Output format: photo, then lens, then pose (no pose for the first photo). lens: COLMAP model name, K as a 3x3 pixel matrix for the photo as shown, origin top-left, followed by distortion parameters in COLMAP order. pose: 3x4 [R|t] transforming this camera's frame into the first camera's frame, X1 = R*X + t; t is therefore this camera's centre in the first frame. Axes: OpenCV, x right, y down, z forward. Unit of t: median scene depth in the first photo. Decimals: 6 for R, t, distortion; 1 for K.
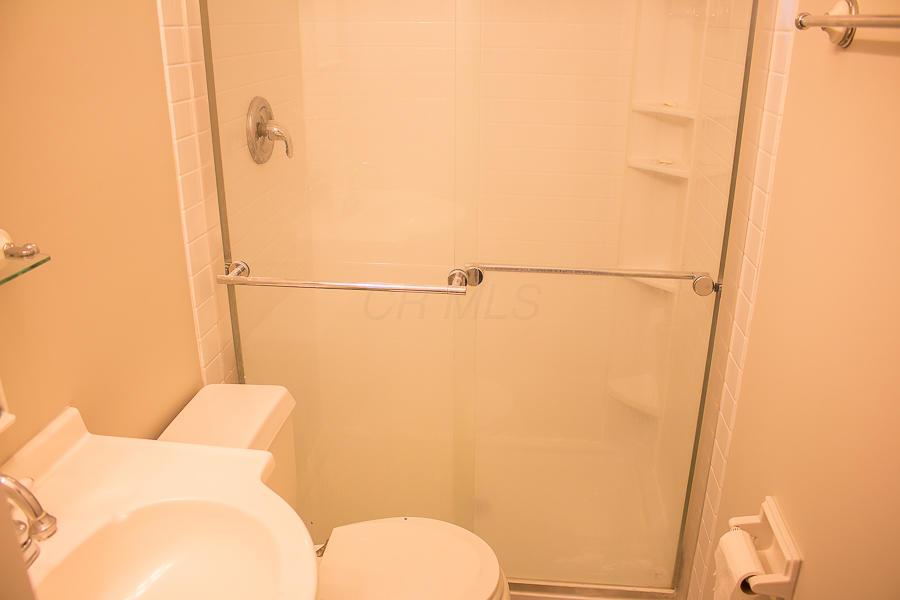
lens RADIAL K [[763.4, 0, 445.8], [0, 763.4, 301.8], [0, 0, 1]] dist [-0.158341, 0.143391]
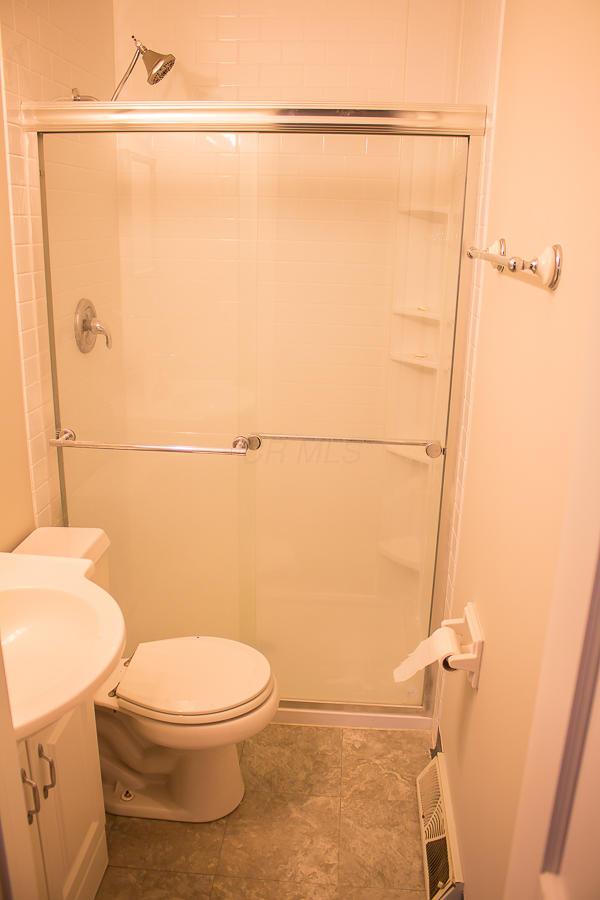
lens RADIAL K [[763.4, 0, 300.0], [0, 763.4, 450.0], [0, 0, 1]] dist [-0.158341, 0.143391]
pose [[0.998753, 0.007513, 0.049359, 0.049915], [-0.004165, 0.997705, -0.067575, 0.063648], [-0.049754, 0.067285, 0.996492, -0.259920]]
